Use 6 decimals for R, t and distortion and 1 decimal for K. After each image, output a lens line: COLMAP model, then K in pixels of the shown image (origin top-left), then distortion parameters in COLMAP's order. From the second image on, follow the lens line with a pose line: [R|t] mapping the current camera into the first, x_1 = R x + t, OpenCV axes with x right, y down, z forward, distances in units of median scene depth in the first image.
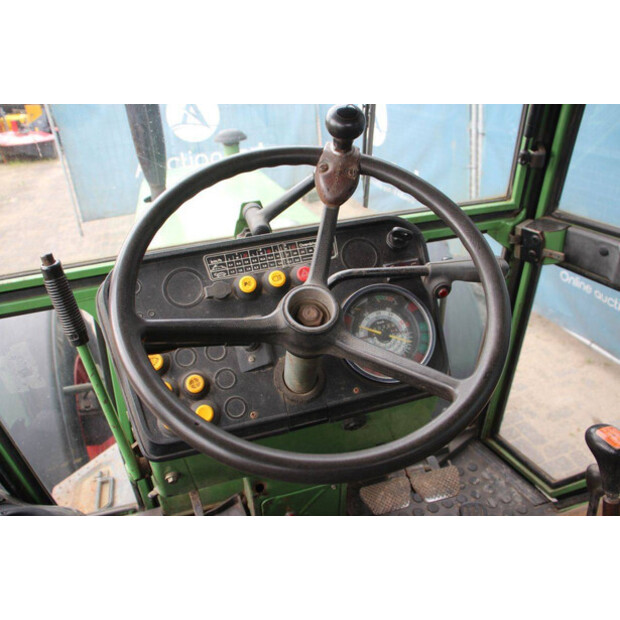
lens RADIAL K [[512.5, 0, 310.0], [0, 512.5, 310.0], [0, 0, 1]] dist [-0.184960, 0.180990]
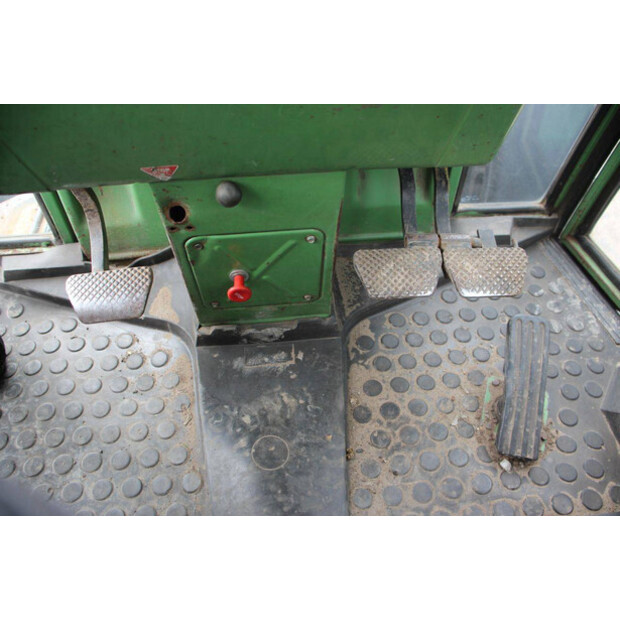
lens RADIAL K [[512.5, 0, 310.0], [0, 512.5, 310.0], [0, 0, 1]] dist [-0.184960, 0.180990]
pose [[0.980317, 0.187103, -0.063020, 0.079465], [-0.149643, 0.912381, 0.381009, 0.161393], [0.128786, -0.364079, 0.922421, 0.337470]]
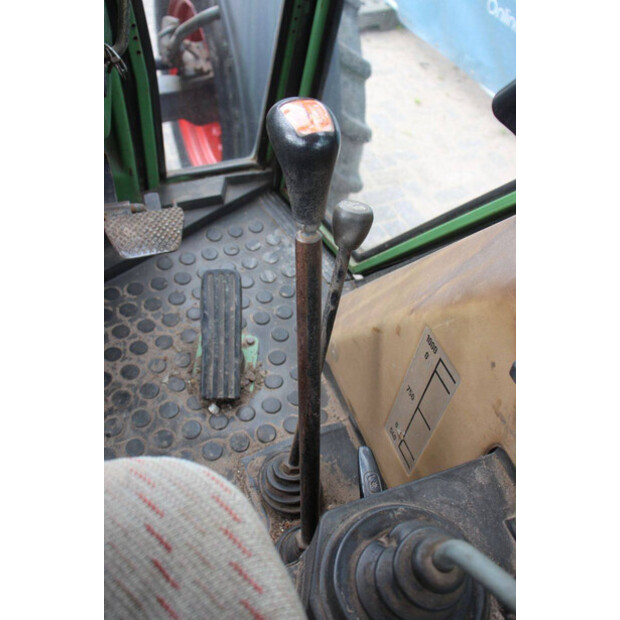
lens RADIAL K [[630.9, 0, 310.0], [0, 630.9, 310.0], [0, 0, 1]] dist [-0.108441, 0.148717]
pose [[0.981486, 0.027756, 0.189514, 0.253231], [-0.096075, 0.927308, 0.361759, 0.106282], [-0.165697, -0.373269, 0.912806, 0.157538]]
